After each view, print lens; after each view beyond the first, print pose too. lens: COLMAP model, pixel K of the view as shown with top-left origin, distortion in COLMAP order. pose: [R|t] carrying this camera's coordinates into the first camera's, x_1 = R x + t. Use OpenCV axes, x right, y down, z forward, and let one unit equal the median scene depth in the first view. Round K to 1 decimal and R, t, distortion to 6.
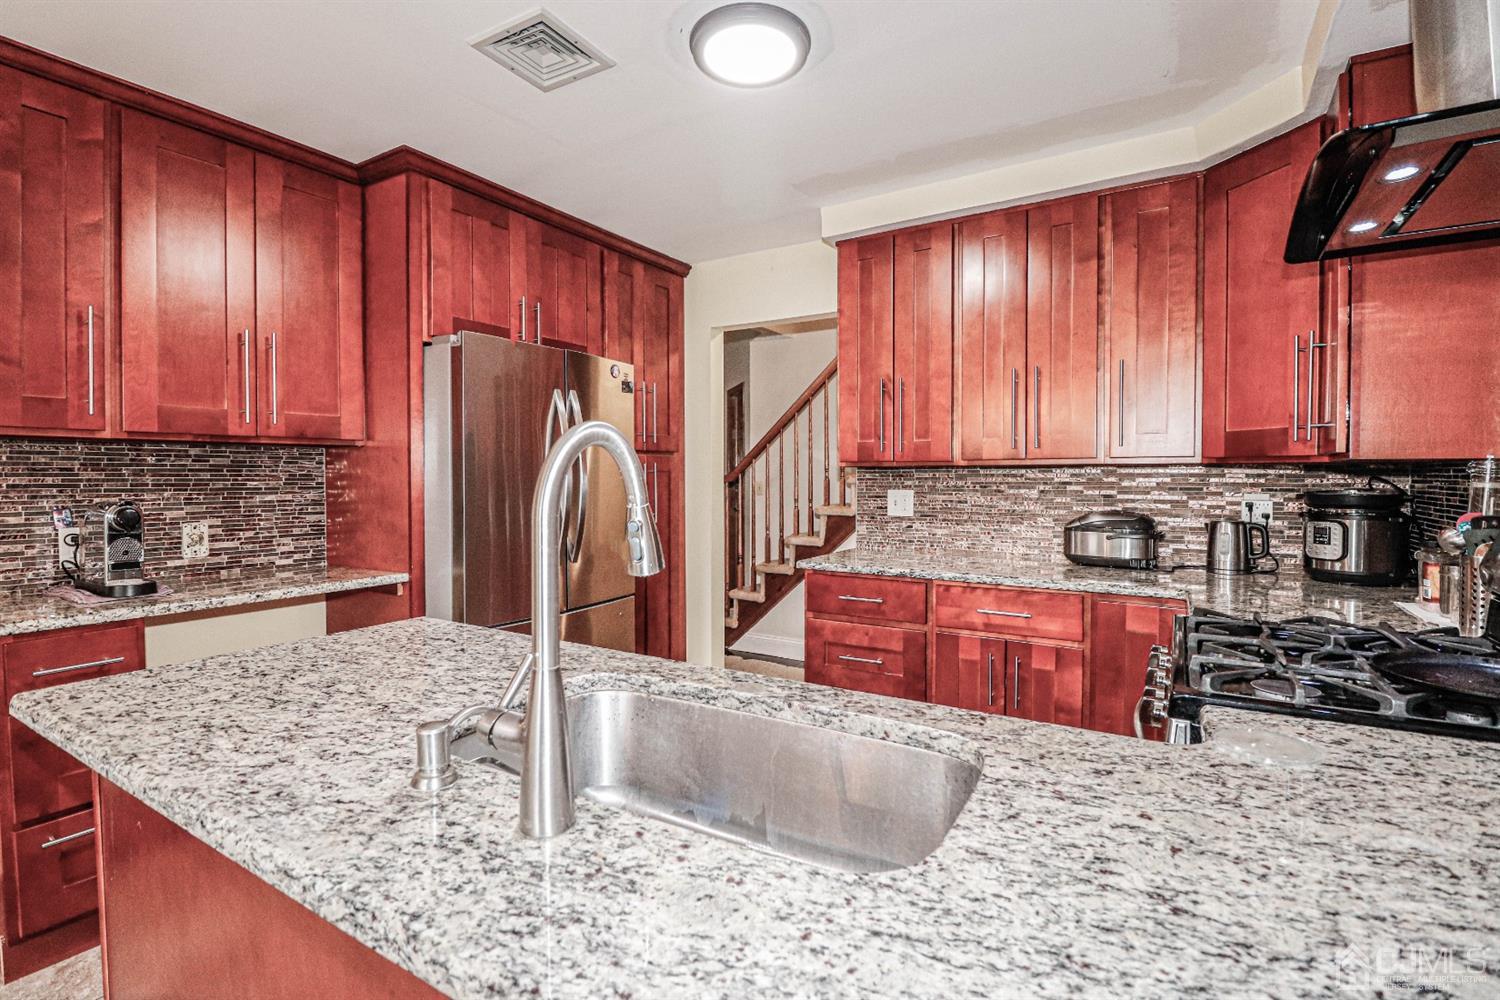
lens RADIAL K [[707.0, 0, 748.5], [0, 707.0, 491.6], [0, 0, 1]] dist [-0.000443, -0.011922]
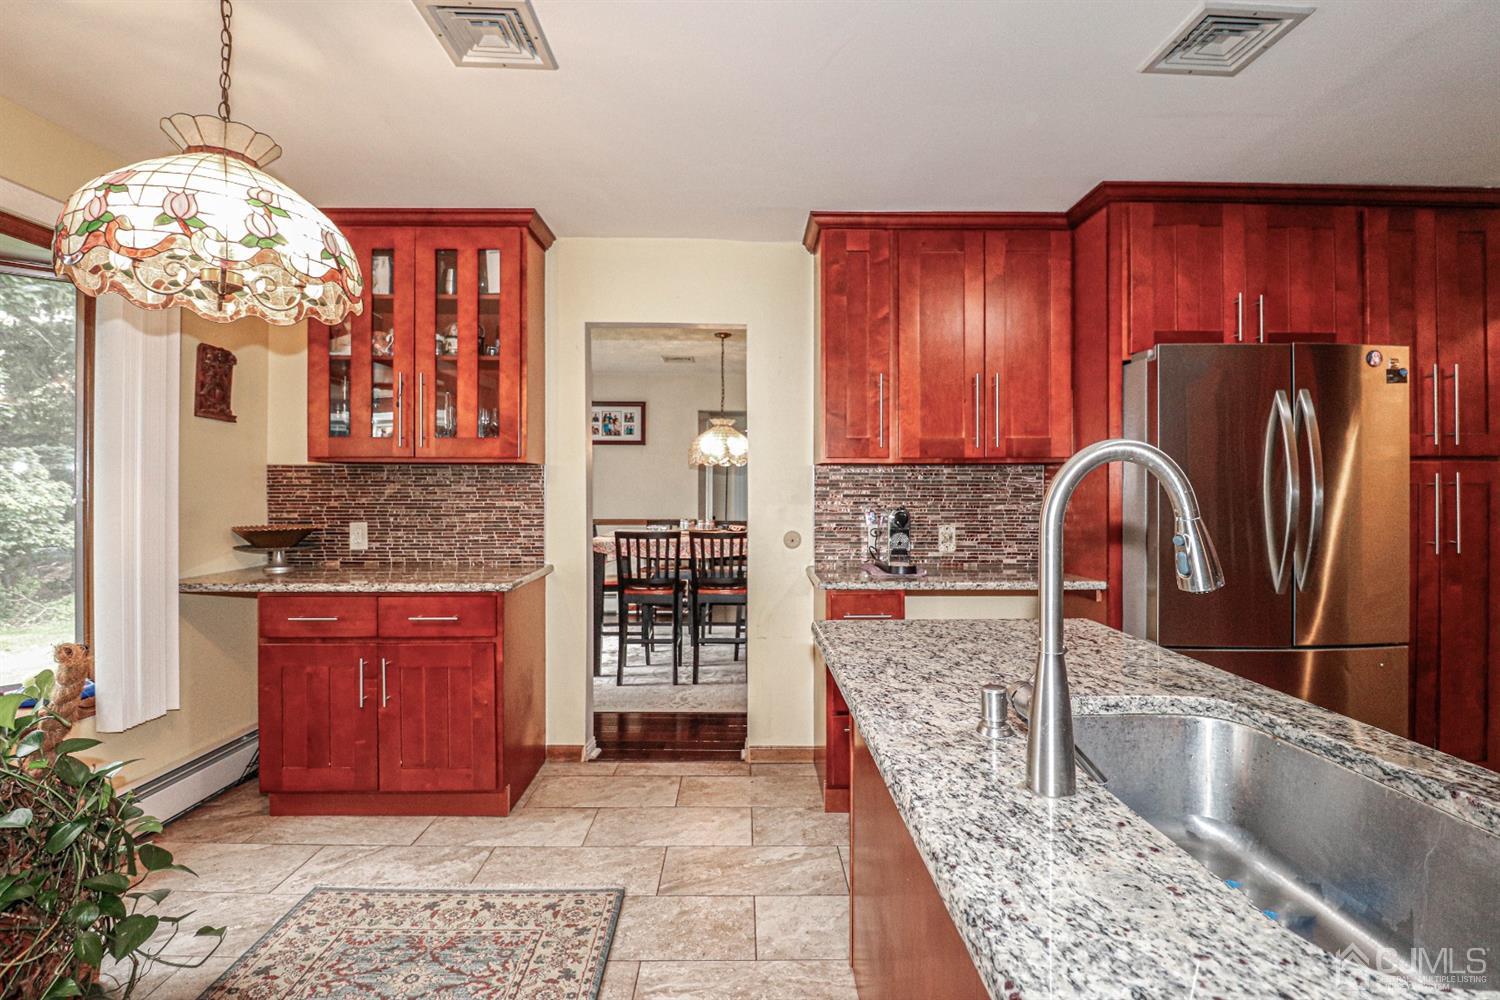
lens RADIAL K [[707.0, 0, 748.5], [0, 707.0, 491.6], [0, 0, 1]] dist [-0.000443, -0.011922]
pose [[0.529779, 0.003460, -0.848128, 0.156470], [-0.020464, 0.999753, -0.008704, 0.001270], [0.847889, 0.021968, 0.529719, -0.017721]]
